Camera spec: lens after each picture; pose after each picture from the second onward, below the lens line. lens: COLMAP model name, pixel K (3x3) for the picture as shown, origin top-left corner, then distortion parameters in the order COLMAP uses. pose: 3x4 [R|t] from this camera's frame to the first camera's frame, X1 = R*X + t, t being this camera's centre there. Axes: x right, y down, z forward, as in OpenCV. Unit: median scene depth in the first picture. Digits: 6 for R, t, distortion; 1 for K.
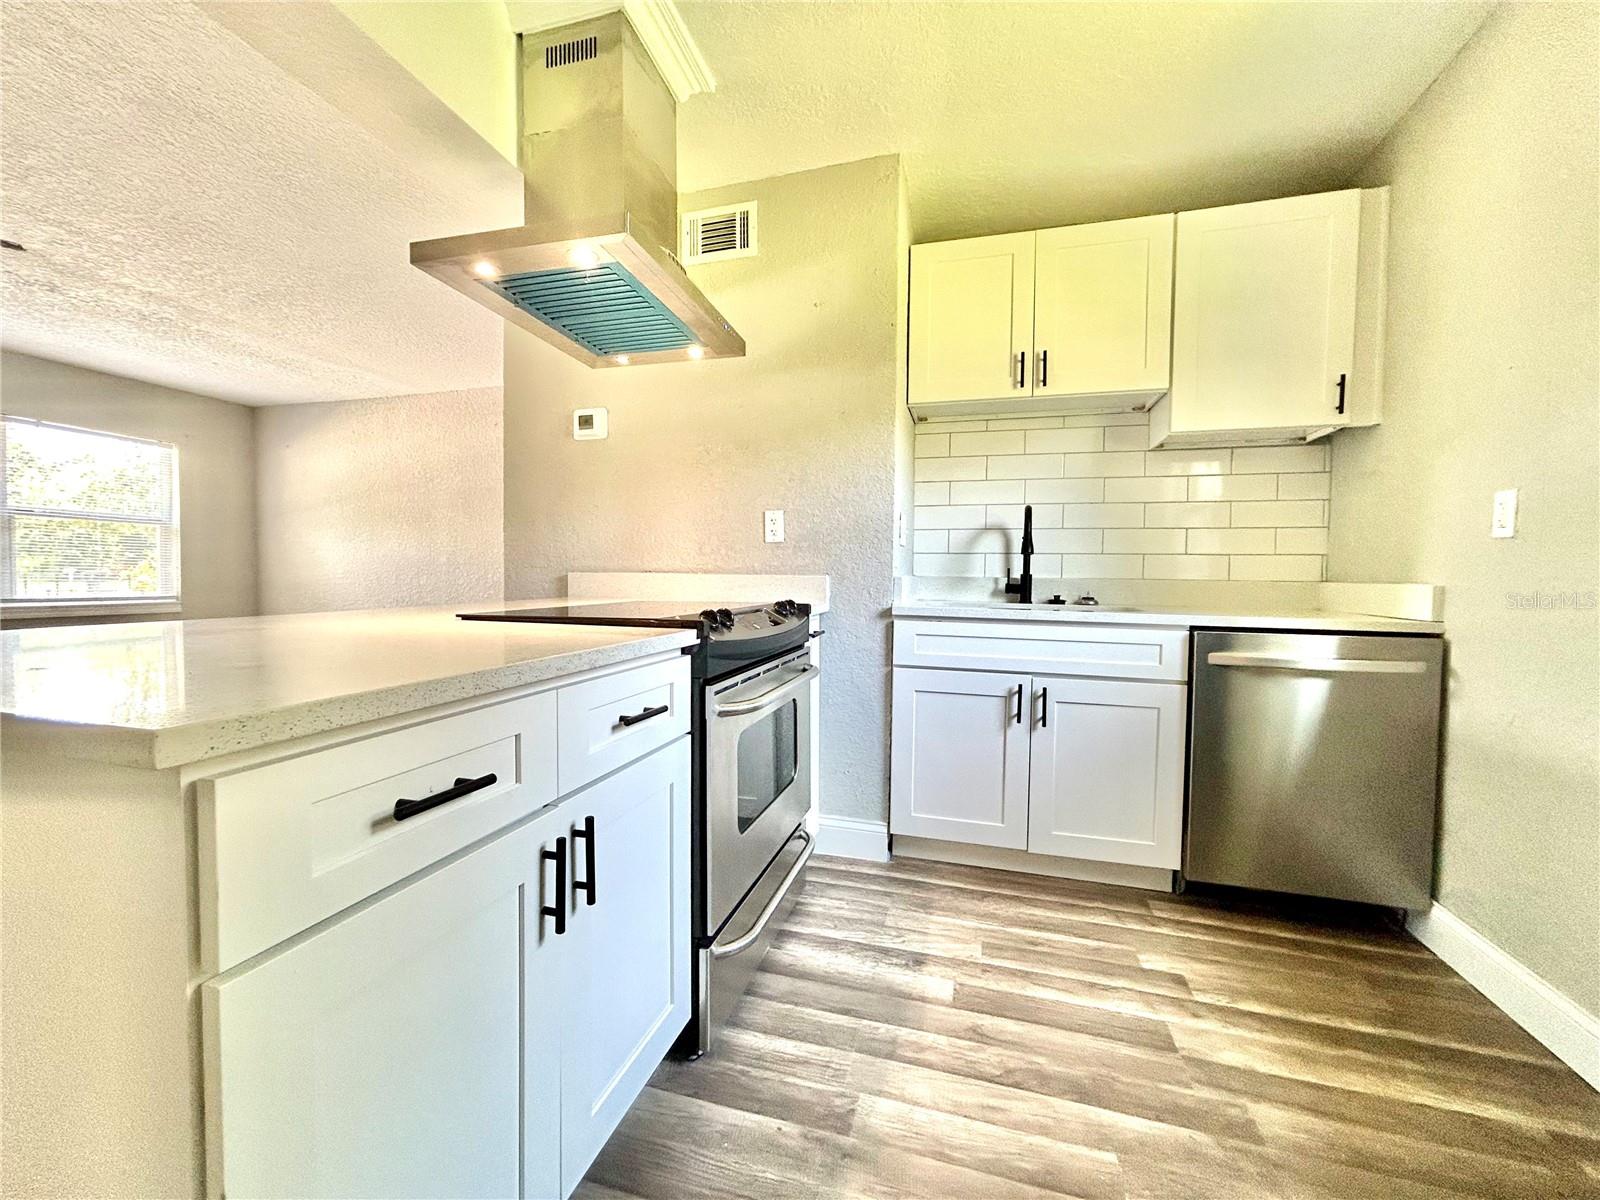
lens RADIAL K [[643.7, 0, 800.0], [0, 643.7, 600.0], [0, 0, 1]] dist [-0.000465, 0.000026]
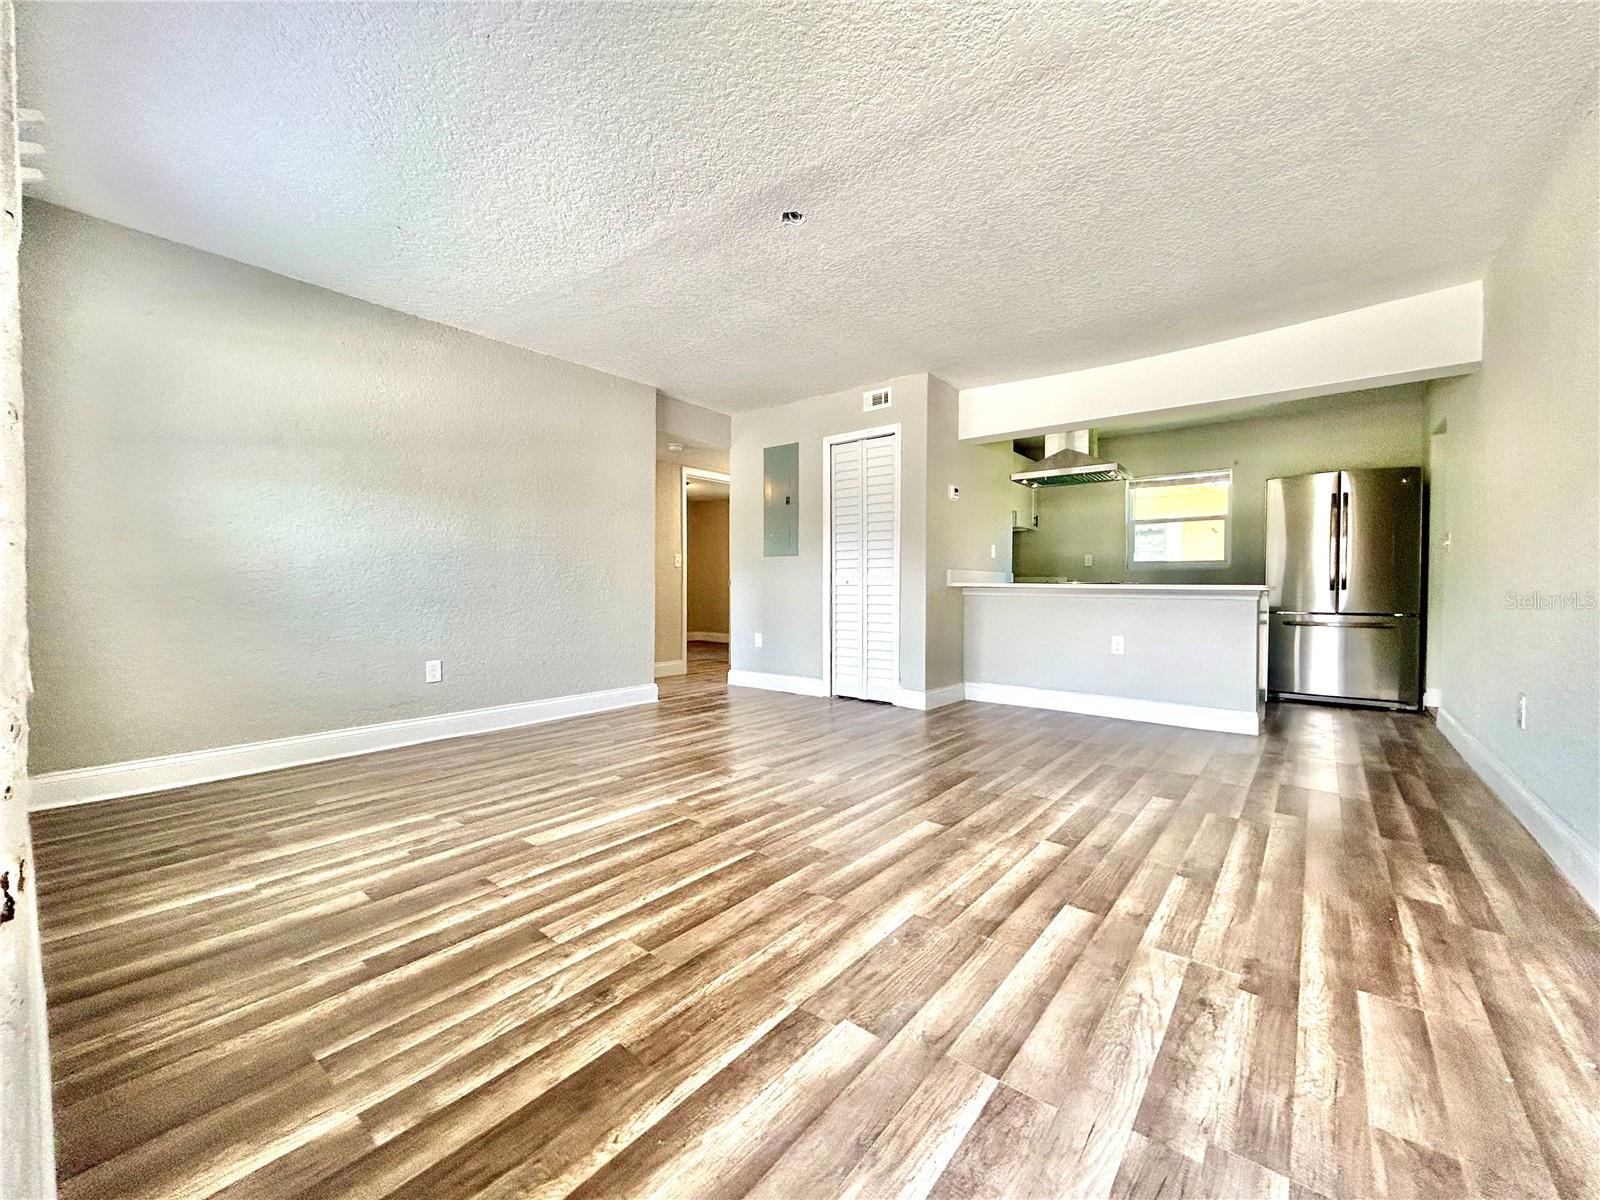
lens RADIAL K [[643.7, 0, 800.0], [0, 643.7, 600.0], [0, 0, 1]] dist [-0.000465, 0.000026]
pose [[0.382398, -0.028840, 0.923548, -2.468159], [0.034915, 0.999250, 0.016748, 0.000277], [-0.923338, 0.025841, 0.383118, 0.745770]]
